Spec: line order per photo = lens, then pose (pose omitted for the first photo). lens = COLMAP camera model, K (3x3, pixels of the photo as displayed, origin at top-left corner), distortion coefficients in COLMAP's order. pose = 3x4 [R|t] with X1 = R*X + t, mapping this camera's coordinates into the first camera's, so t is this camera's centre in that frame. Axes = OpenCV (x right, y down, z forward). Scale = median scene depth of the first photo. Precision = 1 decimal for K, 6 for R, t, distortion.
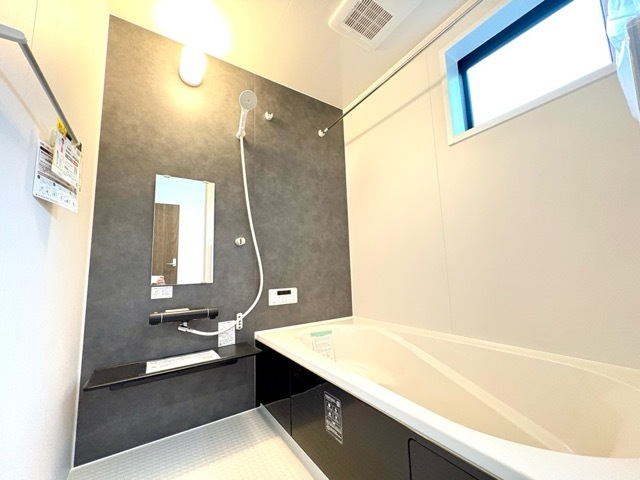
lens RADIAL K [[255.8, 0, 321.1], [0, 255.8, 241.0], [0, 0, 1]] dist [0.001865, 0.000791]
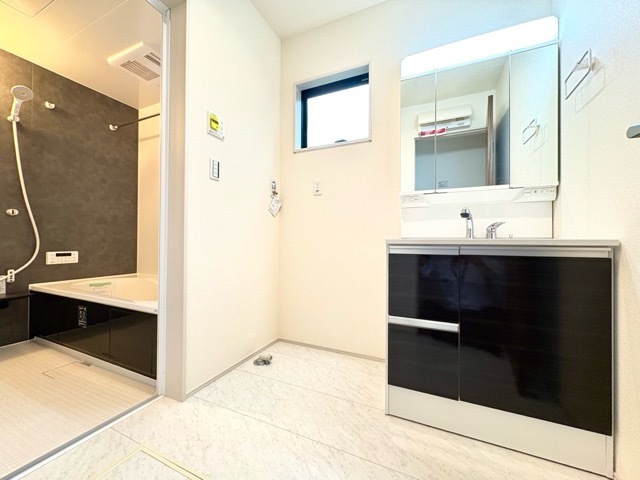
lens RADIAL K [[255.8, 0, 321.0], [0, 255.8, 240.5], [0, 0, 1]] dist [0.001865, 0.000791]
pose [[0.846131, 0.046208, 0.530968, 0.249568], [-0.108297, 0.990358, 0.086391, -0.114486], [-0.521856, -0.130600, 0.842977, -0.716146]]
